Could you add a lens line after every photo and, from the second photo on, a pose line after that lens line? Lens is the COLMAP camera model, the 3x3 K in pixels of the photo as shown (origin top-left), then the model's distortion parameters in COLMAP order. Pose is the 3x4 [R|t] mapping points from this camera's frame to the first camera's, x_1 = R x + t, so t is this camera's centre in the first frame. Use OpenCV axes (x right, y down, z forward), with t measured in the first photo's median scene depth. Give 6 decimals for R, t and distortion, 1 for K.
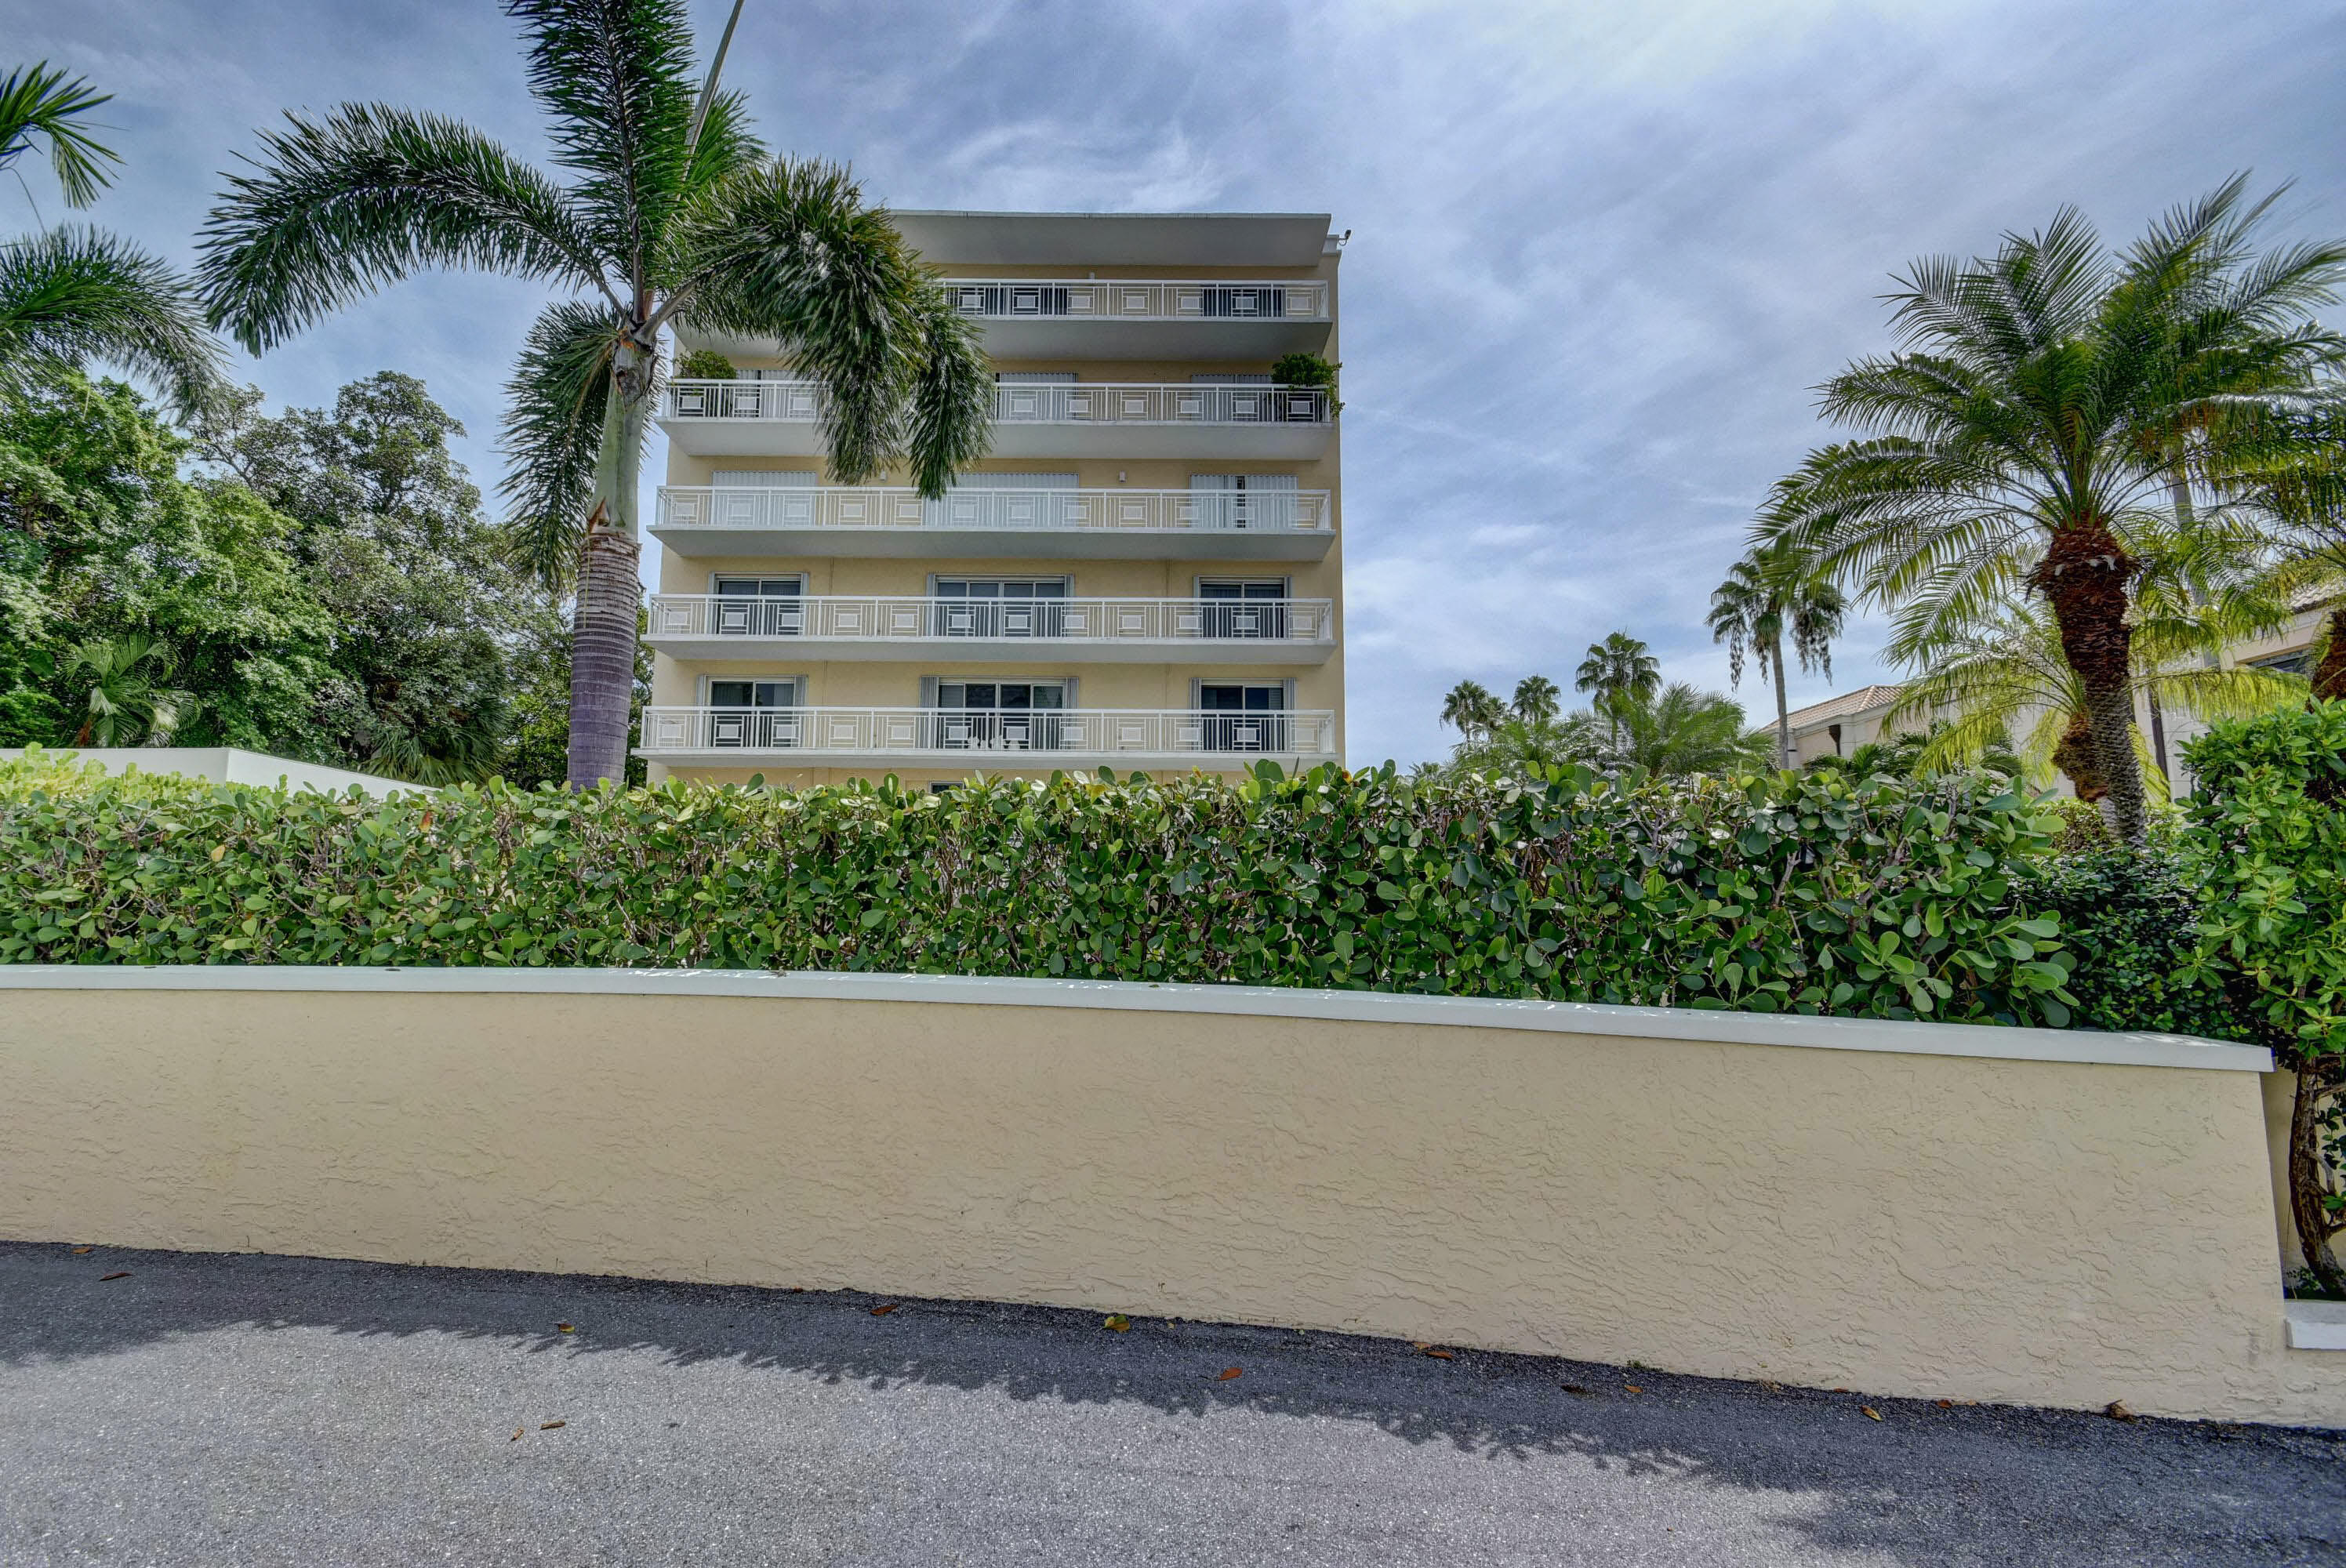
lens RADIAL K [[1037.5, 0, 1131.3], [0, 1037.5, 796.0], [0, 0, 1]] dist [-0.003904, -0.001144]
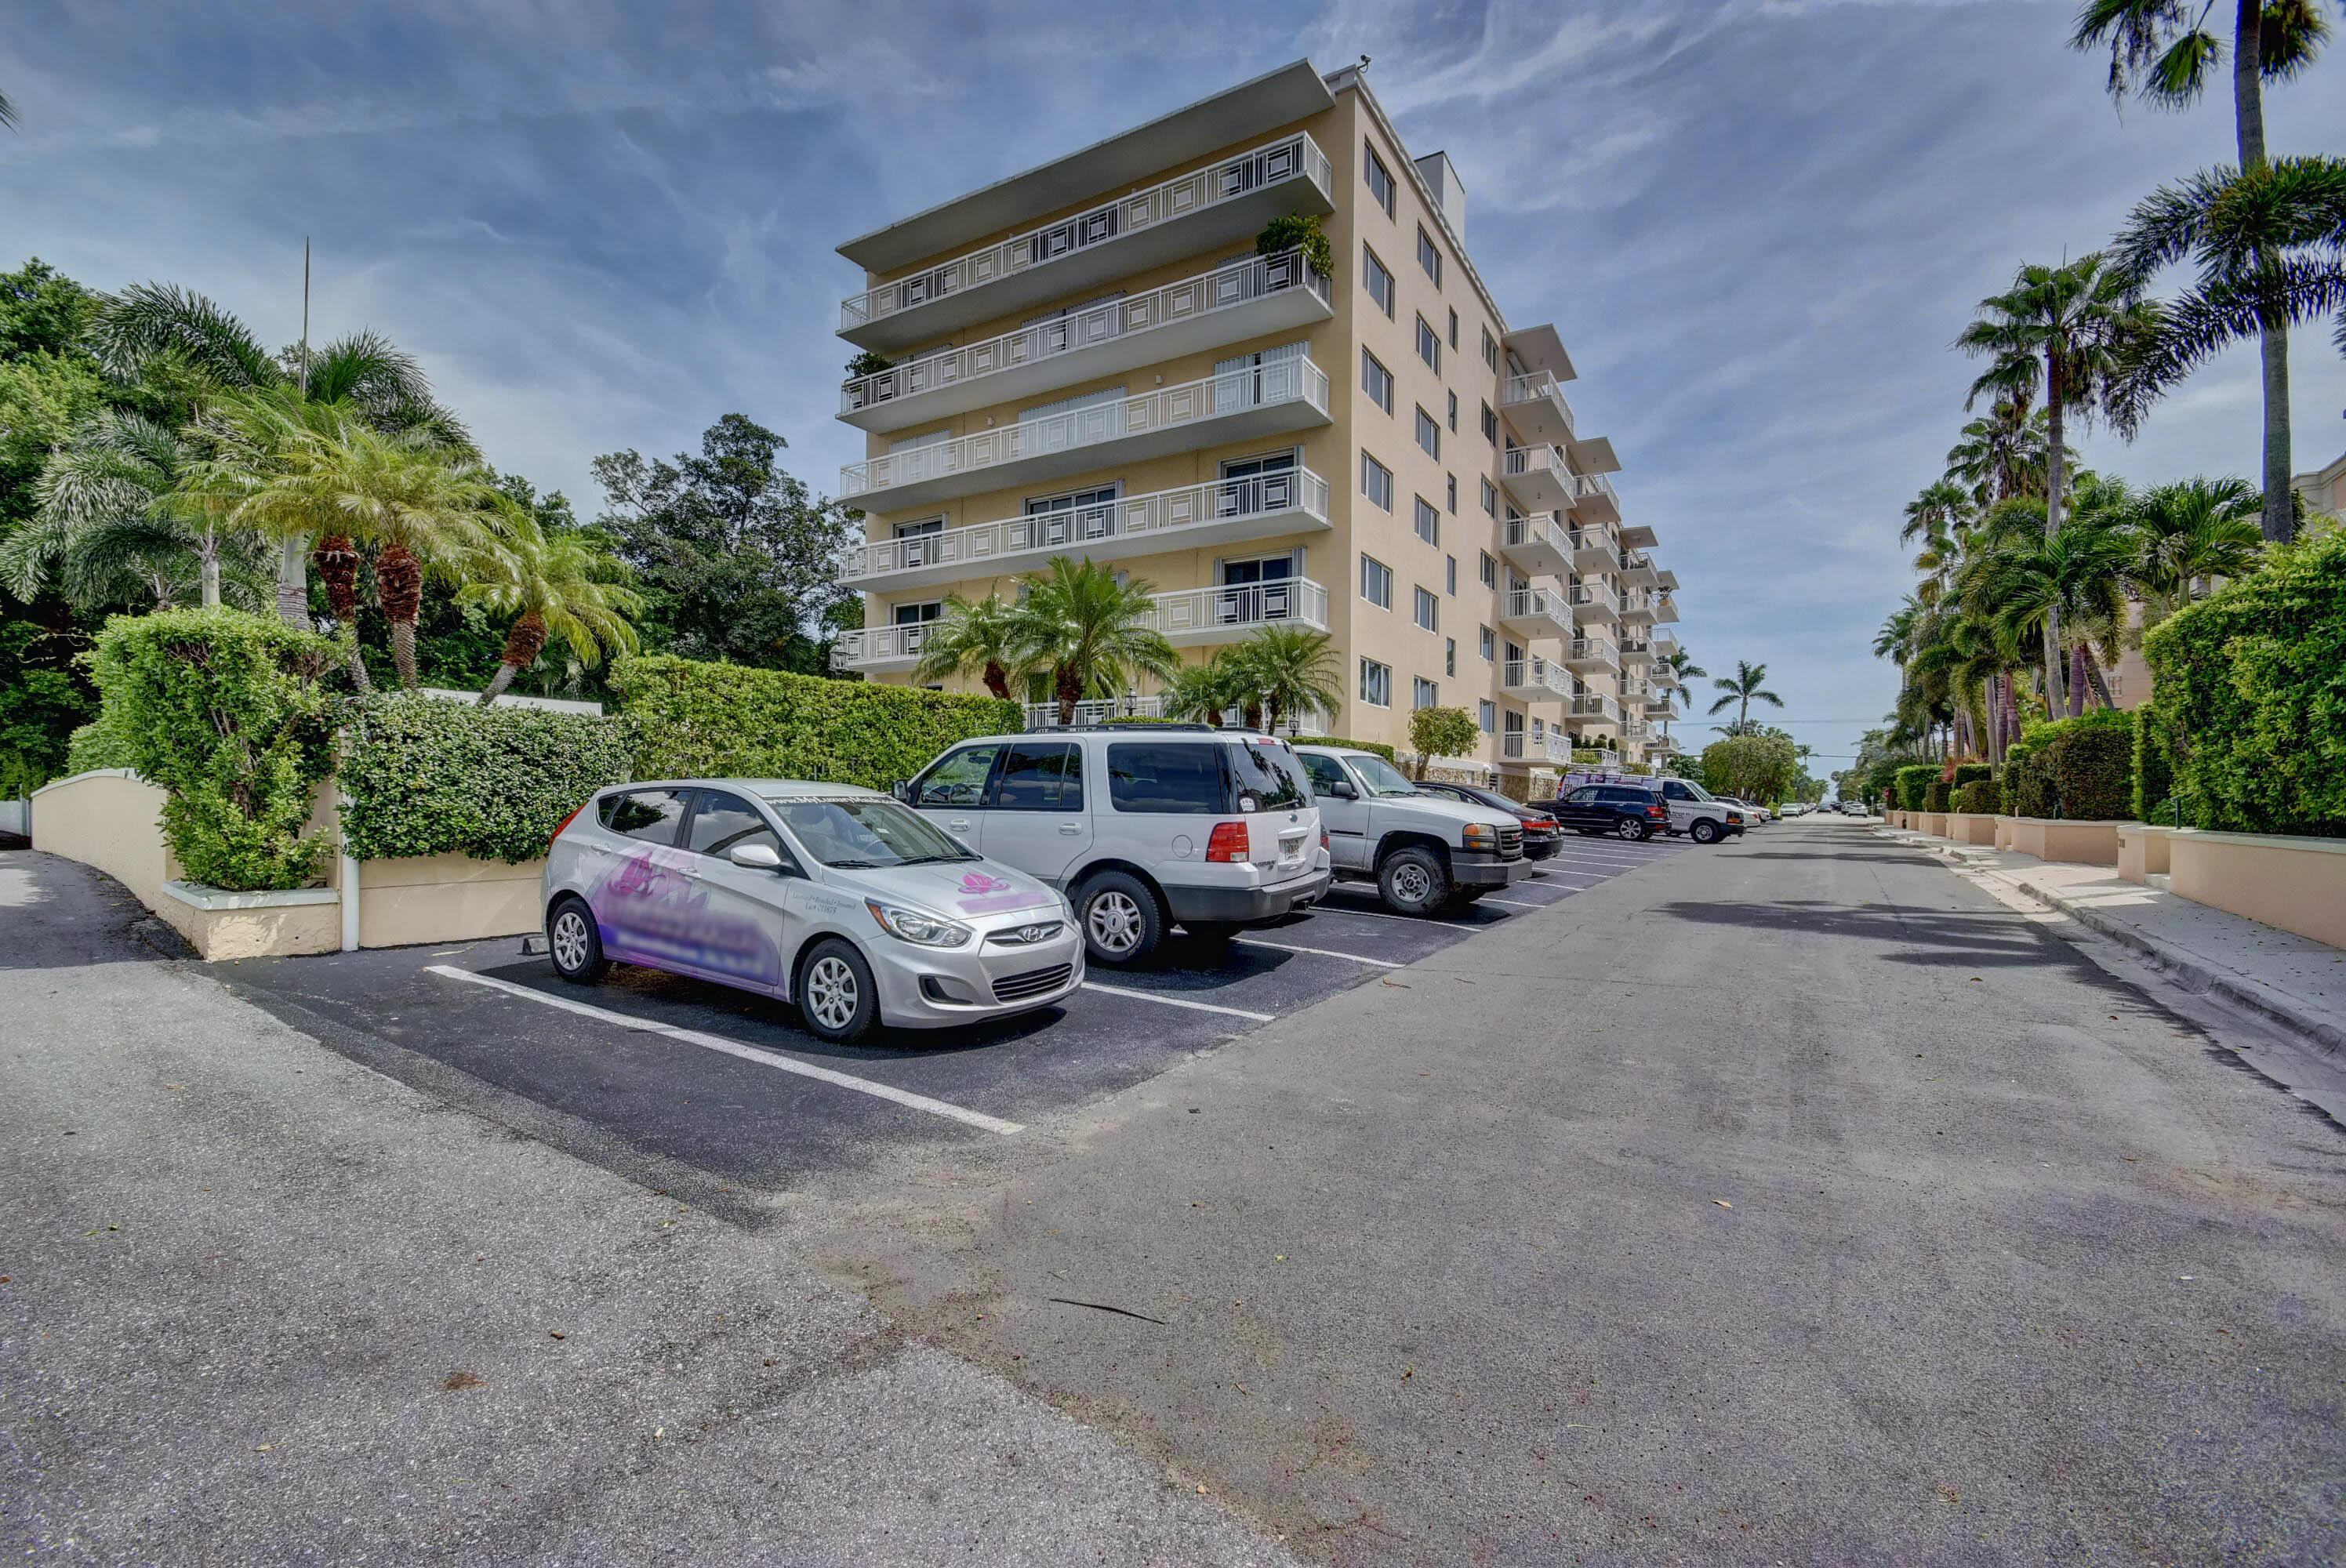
lens RADIAL K [[1037.5, 0, 1131.3], [0, 1037.5, 796.0], [0, 0, 1]] dist [-0.003904, -0.001144]
pose [[0.841210, -0.002405, -0.540703, 0.570363], [0.076535, 0.990452, 0.114665, 0.002770], [0.535264, -0.137840, 0.833362, 0.005607]]
